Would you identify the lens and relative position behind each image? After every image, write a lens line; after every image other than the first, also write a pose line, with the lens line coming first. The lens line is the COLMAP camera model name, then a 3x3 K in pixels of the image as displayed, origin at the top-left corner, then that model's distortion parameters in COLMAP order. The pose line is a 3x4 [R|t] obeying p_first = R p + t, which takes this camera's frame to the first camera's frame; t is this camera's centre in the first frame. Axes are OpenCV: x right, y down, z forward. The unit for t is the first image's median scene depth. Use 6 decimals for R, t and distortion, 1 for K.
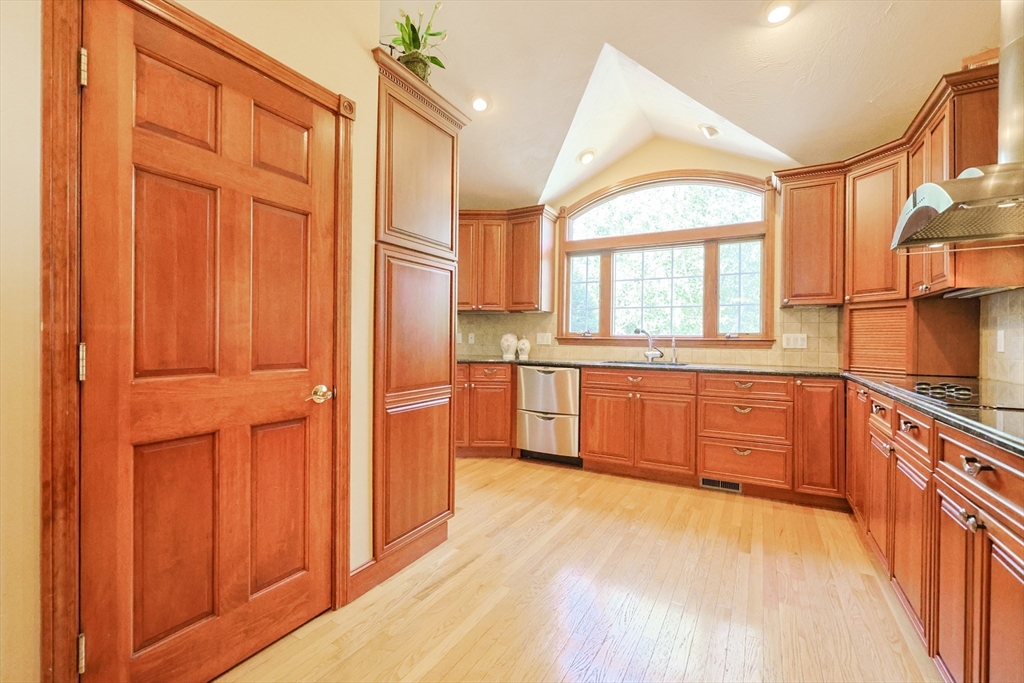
lens RADIAL K [[442.1, 0, 512.0], [0, 442.1, 341.5], [0, 0, 1]] dist [-0.001415, -0.000297]
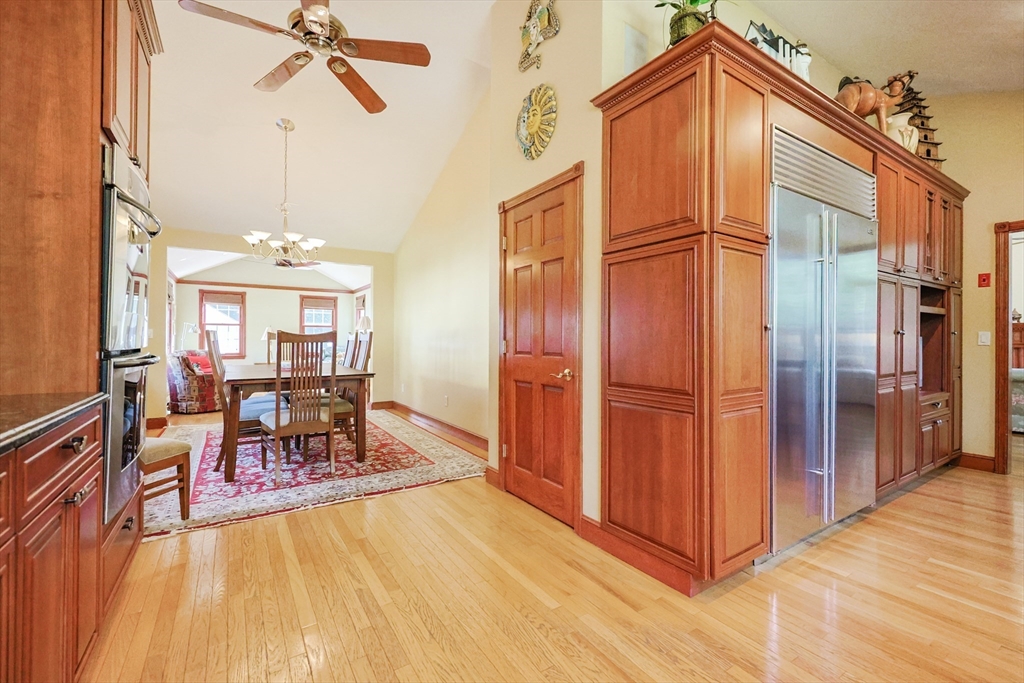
lens RADIAL K [[434.6, 0, 522.9], [0, 434.6, 337.1], [0, 0, 1]] dist [0.002902, 0.000595]
pose [[-0.449827, -0.015475, -0.892982, 0.468353], [-0.016491, 0.999823, -0.009019, 0.004365], [0.892964, 0.010669, -0.450002, 0.755224]]
